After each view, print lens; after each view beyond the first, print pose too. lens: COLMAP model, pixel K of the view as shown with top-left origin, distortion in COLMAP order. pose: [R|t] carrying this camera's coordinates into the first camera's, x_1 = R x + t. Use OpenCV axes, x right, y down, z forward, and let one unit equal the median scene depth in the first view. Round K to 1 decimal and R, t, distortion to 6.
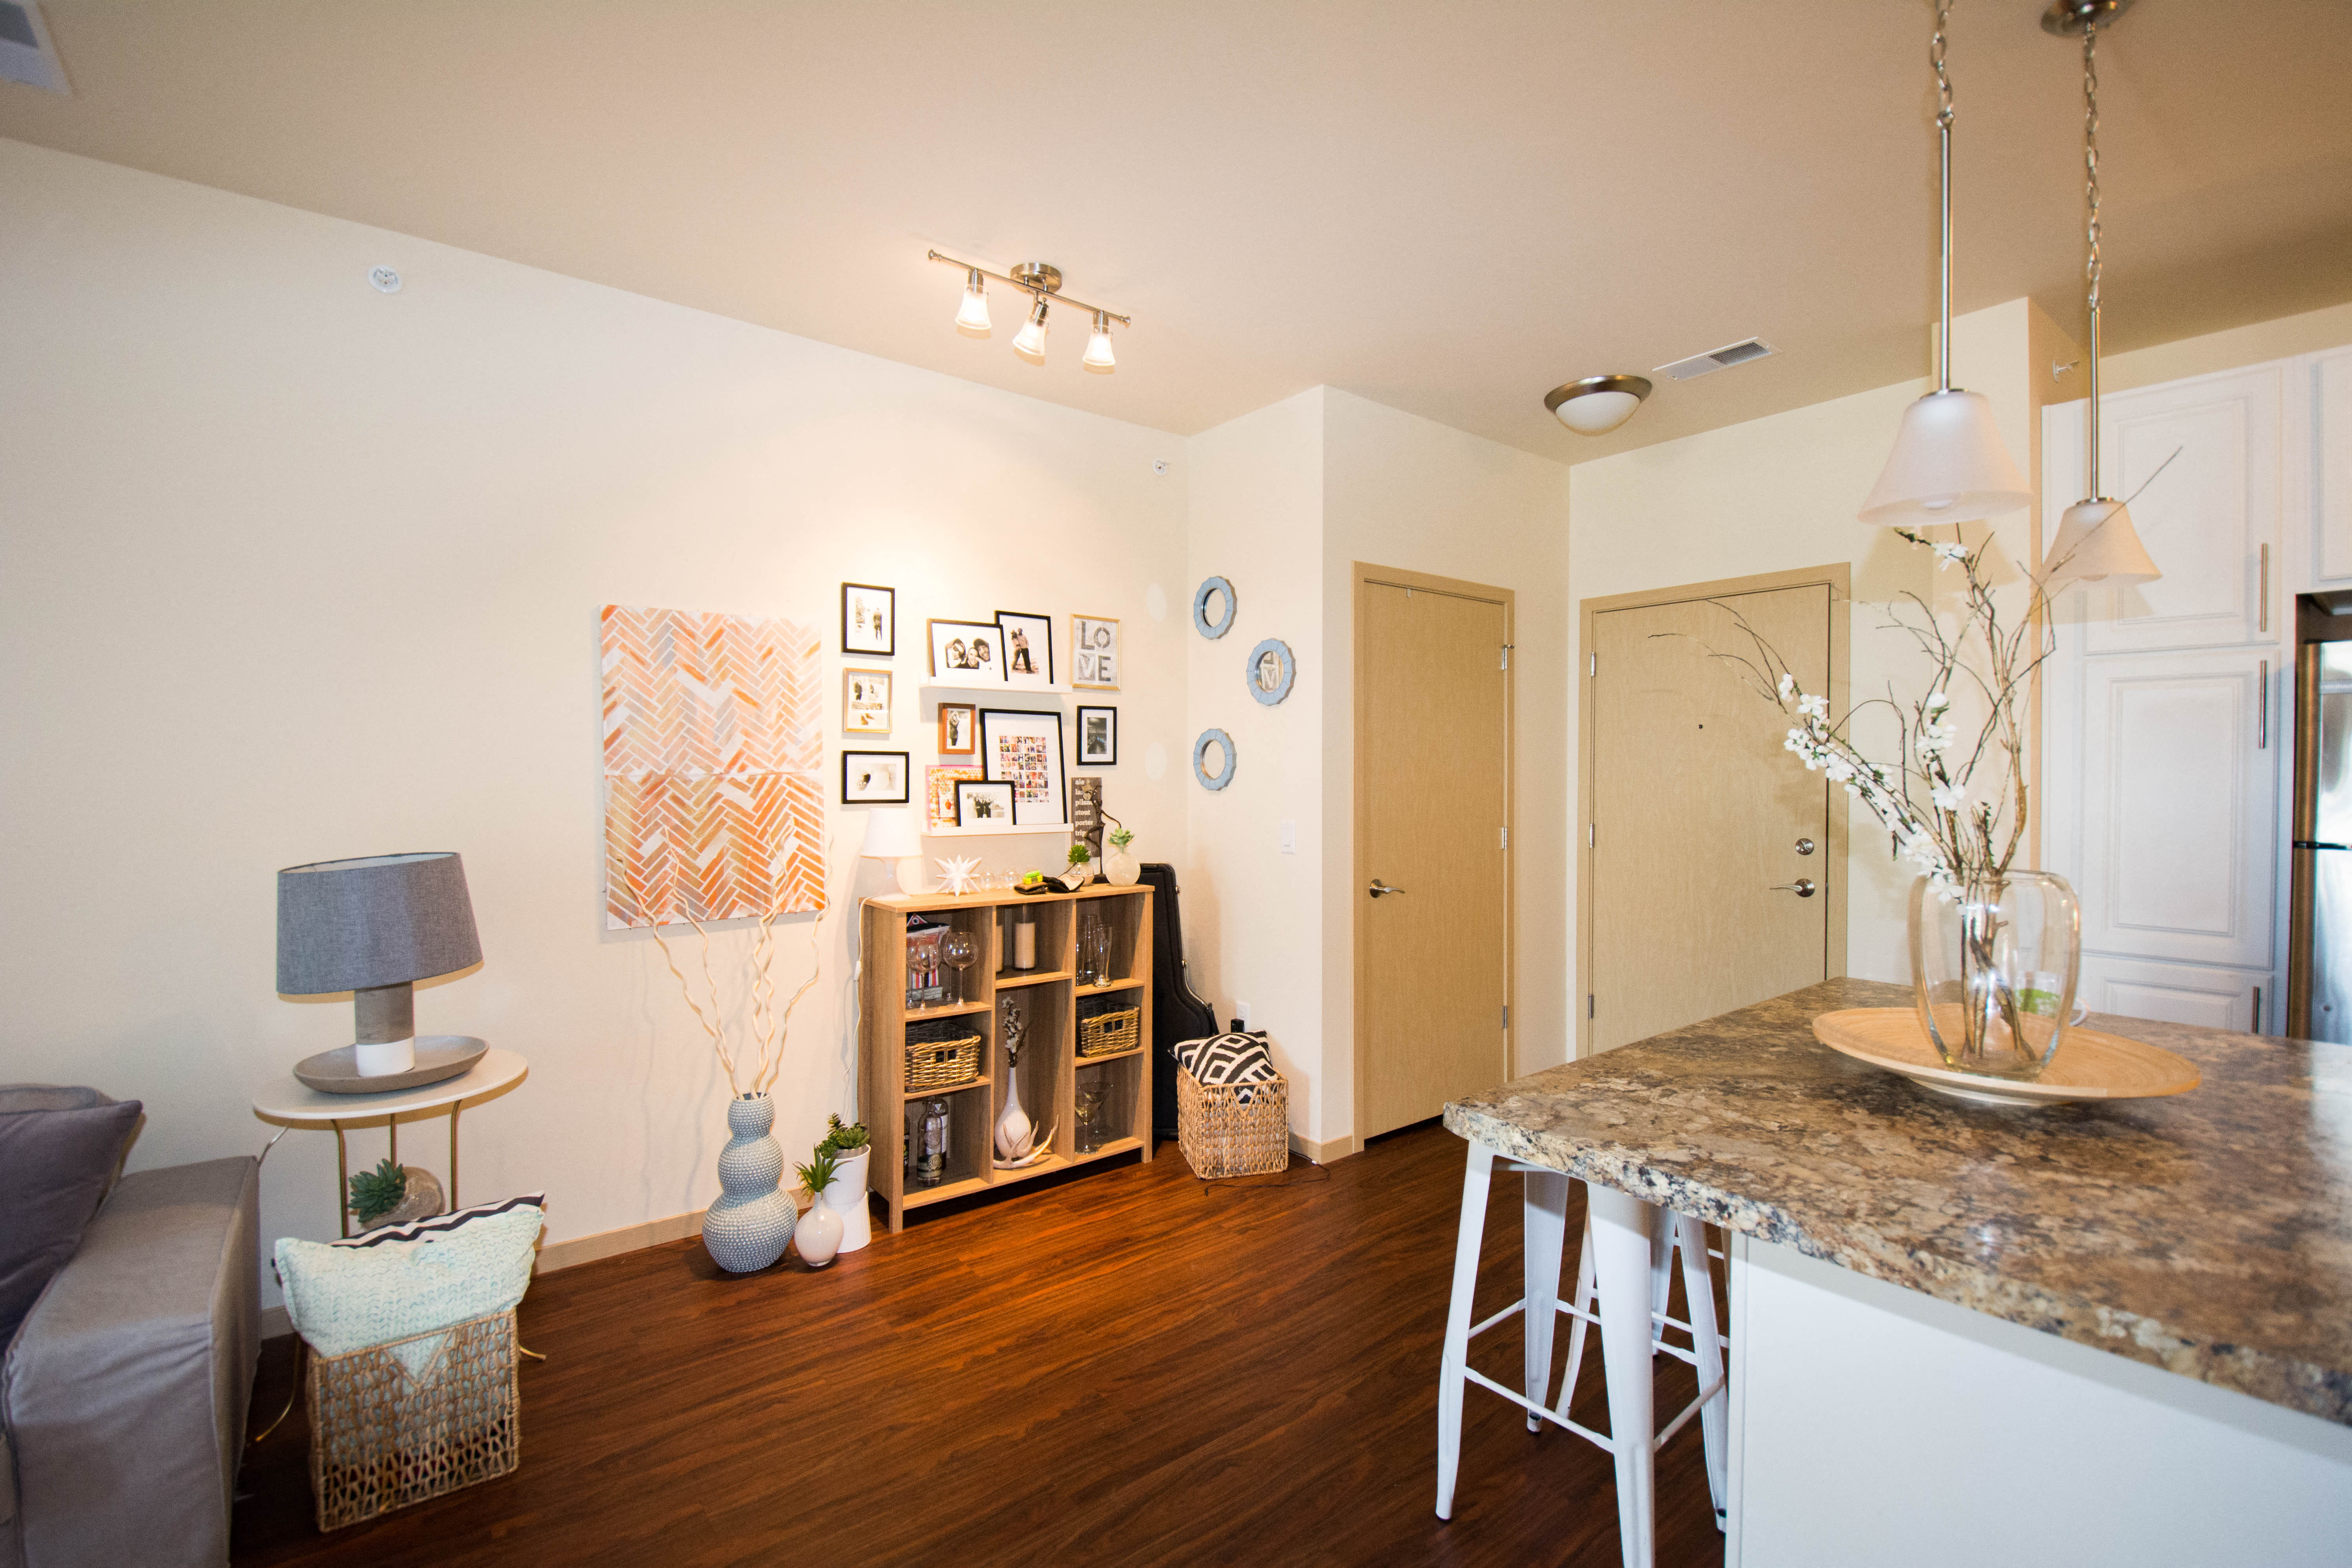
lens RADIAL K [[1103.6, 0, 1176.0], [0, 1103.6, 784.0], [0, 0, 1]] dist [-0.002109, -0.000107]
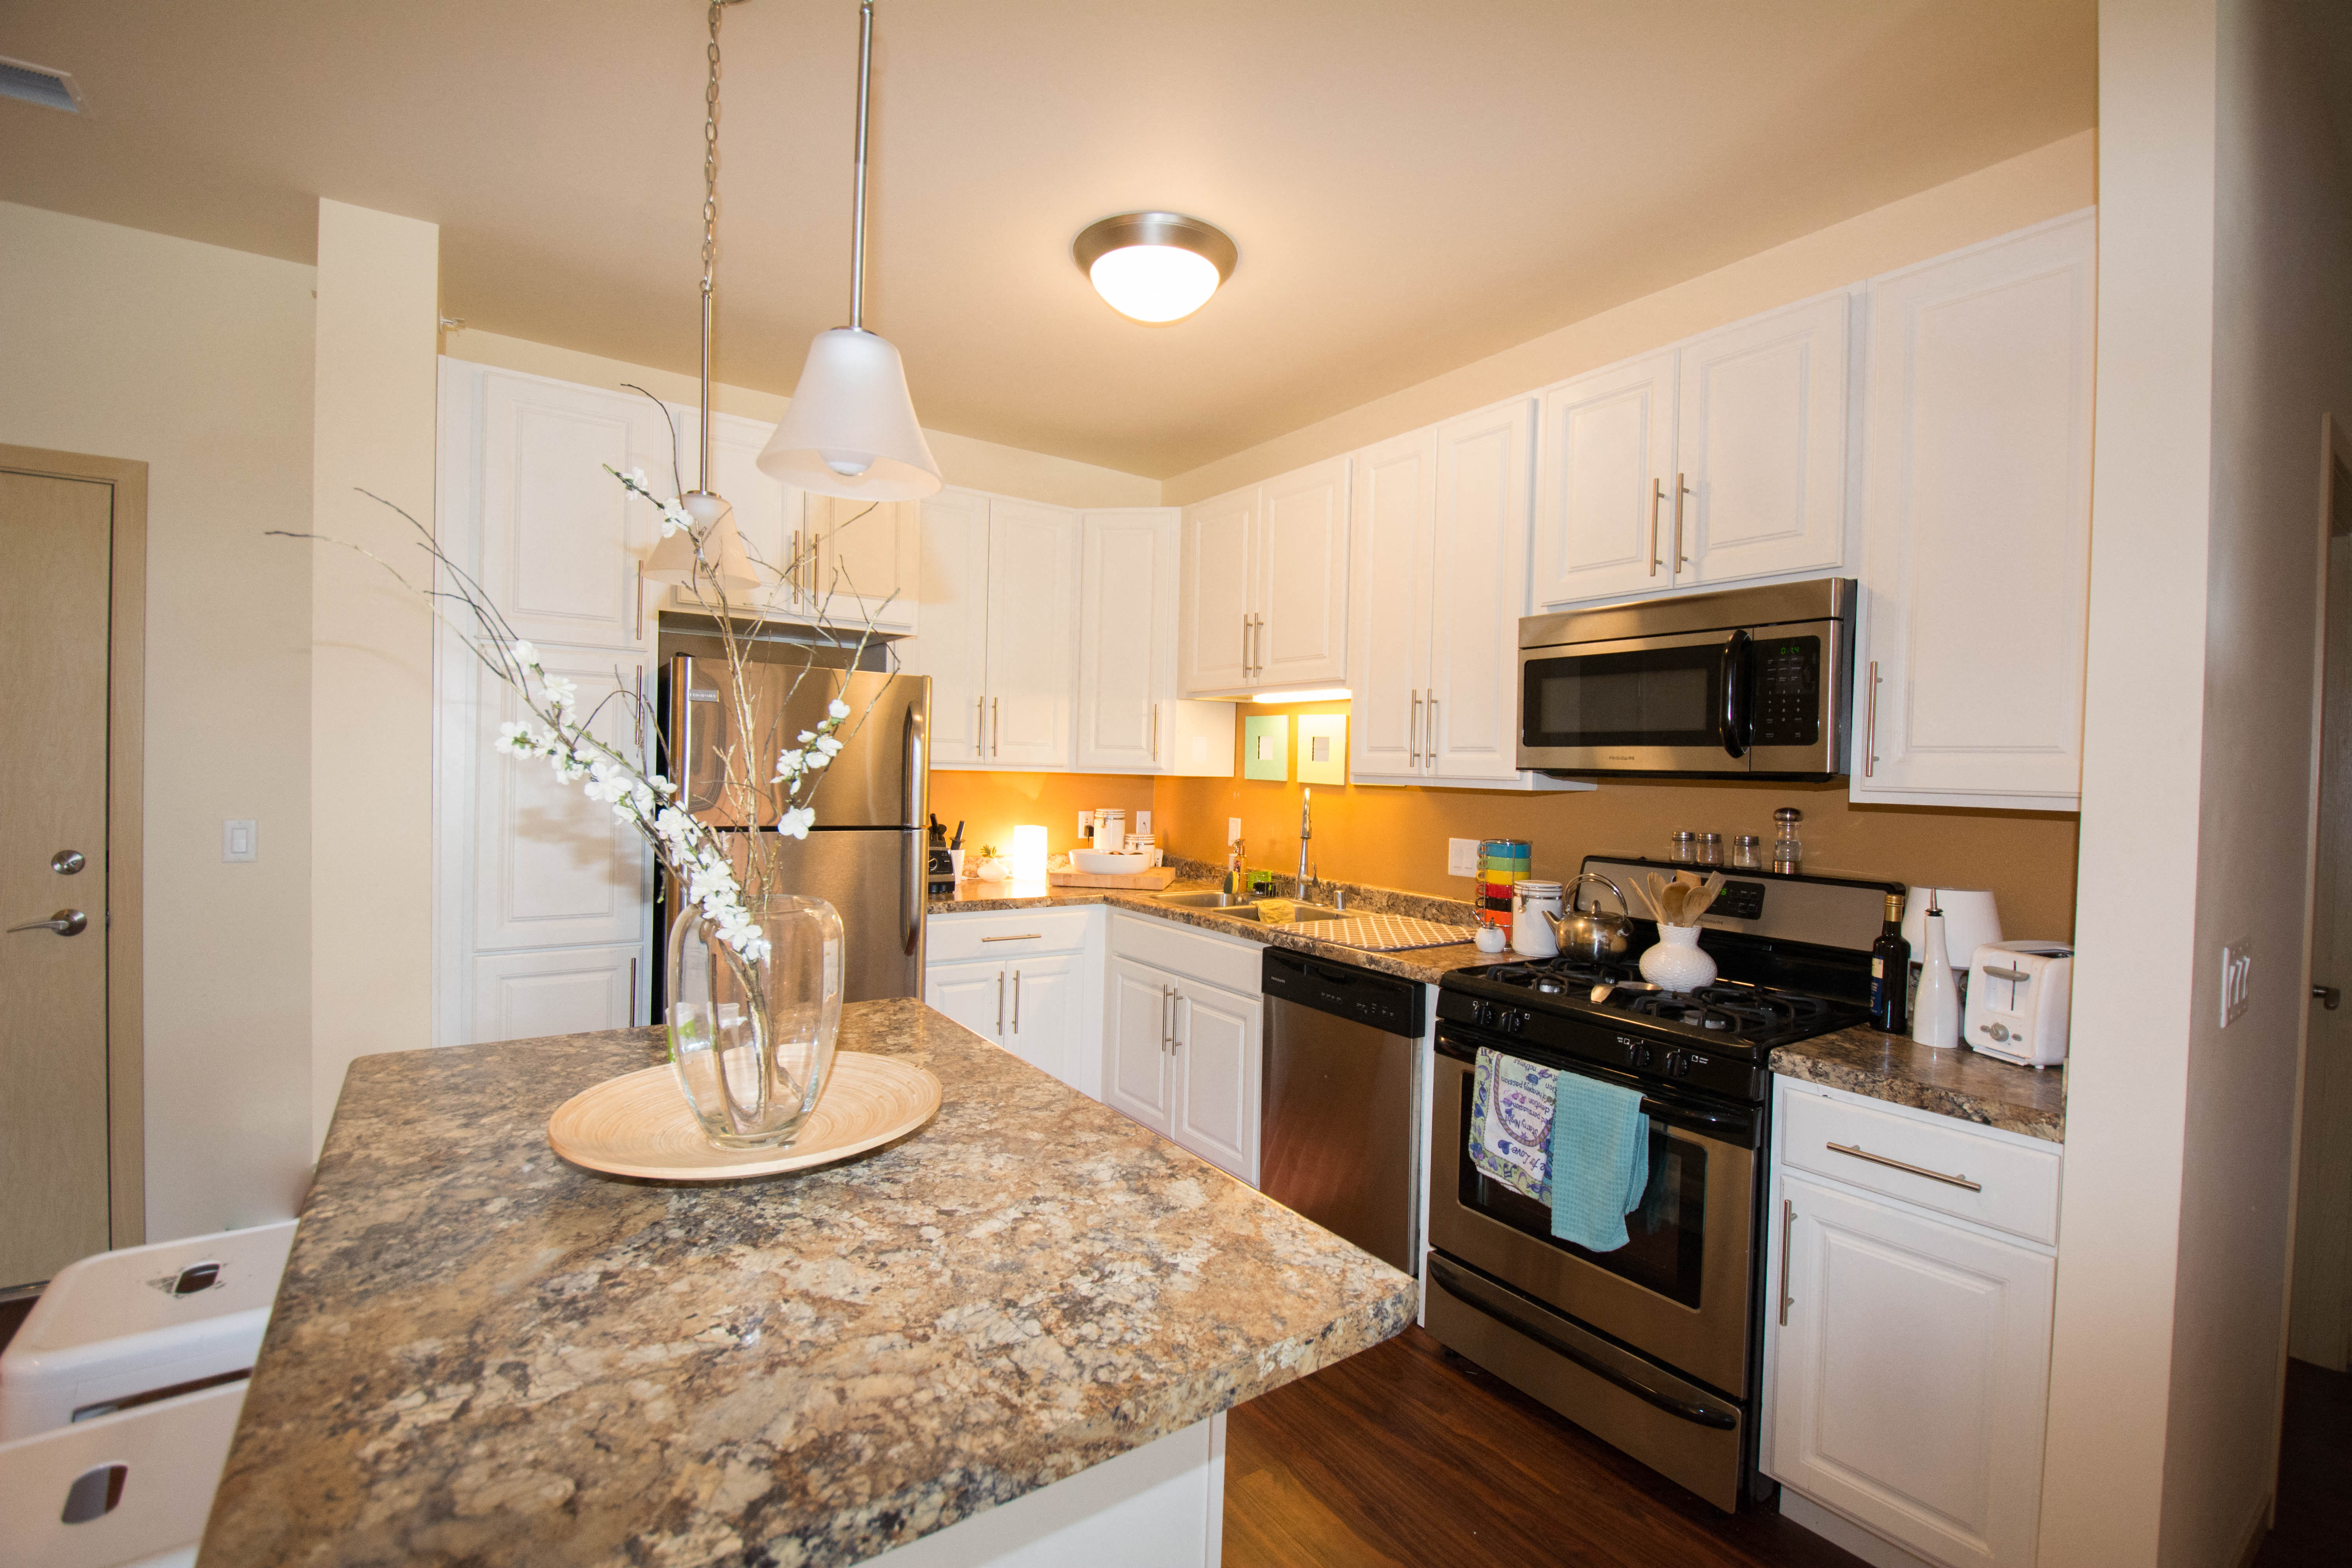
lens RADIAL K [[1043.5, 0, 1175.5], [0, 1043.5, 776.1], [0, 0, 1]] dist [0.000056, -0.000017]
pose [[0.057222, -0.015917, 0.998235, -0.066671], [-0.010127, 0.999812, 0.016523, -0.041209], [-0.998310, -0.011055, 0.057050, 0.718056]]
